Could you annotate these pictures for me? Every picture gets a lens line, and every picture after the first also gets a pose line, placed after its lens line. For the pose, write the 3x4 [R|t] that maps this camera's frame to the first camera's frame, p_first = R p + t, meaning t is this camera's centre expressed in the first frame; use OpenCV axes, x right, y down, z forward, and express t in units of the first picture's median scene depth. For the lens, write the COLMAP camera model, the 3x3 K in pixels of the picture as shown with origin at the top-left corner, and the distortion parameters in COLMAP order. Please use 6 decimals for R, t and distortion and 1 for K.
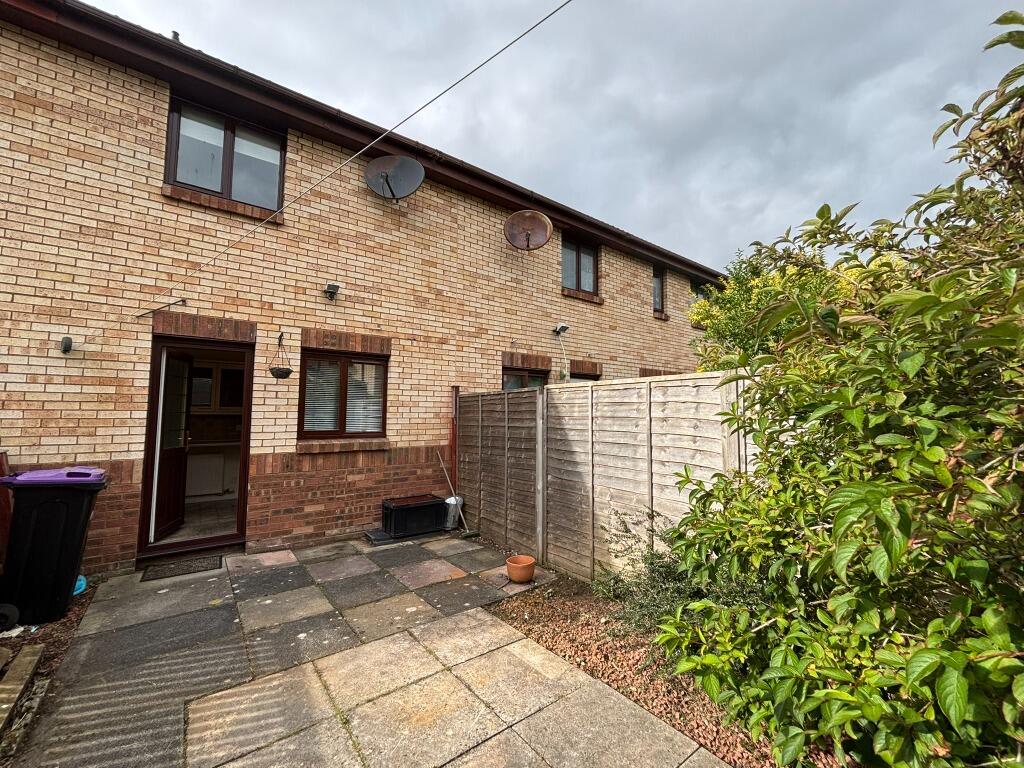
lens RADIAL K [[411.0, 0, 512.0], [0, 411.0, 384.0], [0, 0, 1]] dist [-0.010657, 0.000179]
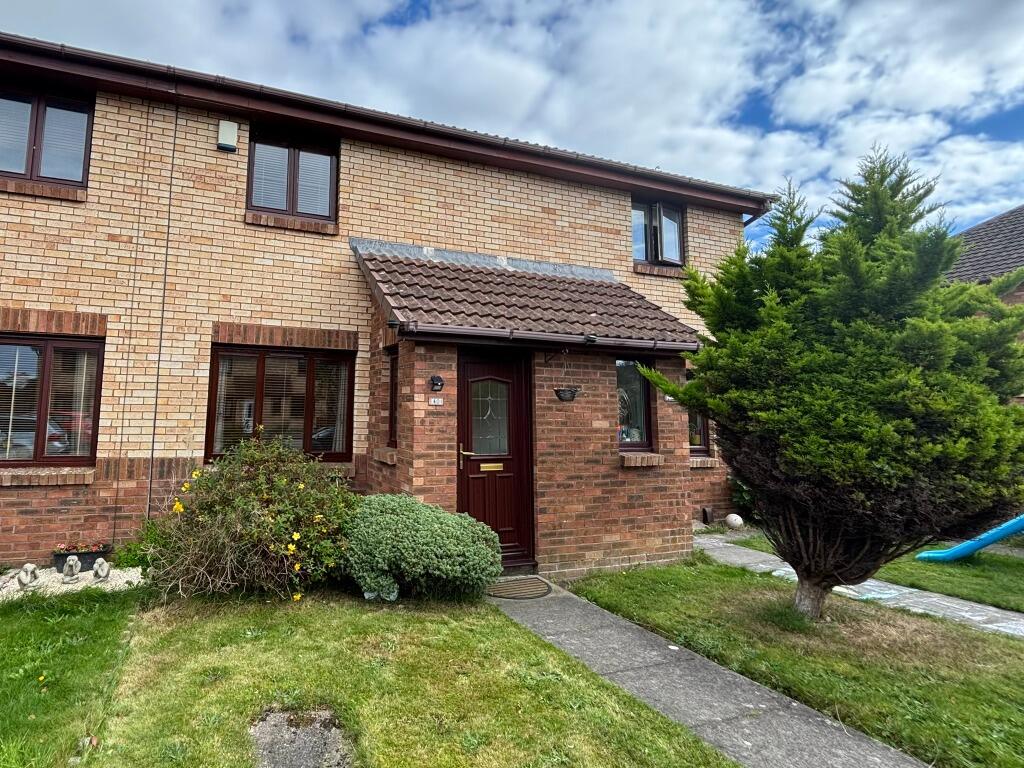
lens RADIAL K [[424.5, 0, 512.0], [0, 424.5, 384.0], [0, 0, 1]] dist [-0.000996, -0.000177]
pose [[0.940268, -0.020238, -0.339834, 0.376242], [0.016001, 0.999755, -0.015266, 0.024495], [0.340059, 0.008917, 0.940362, 0.276027]]
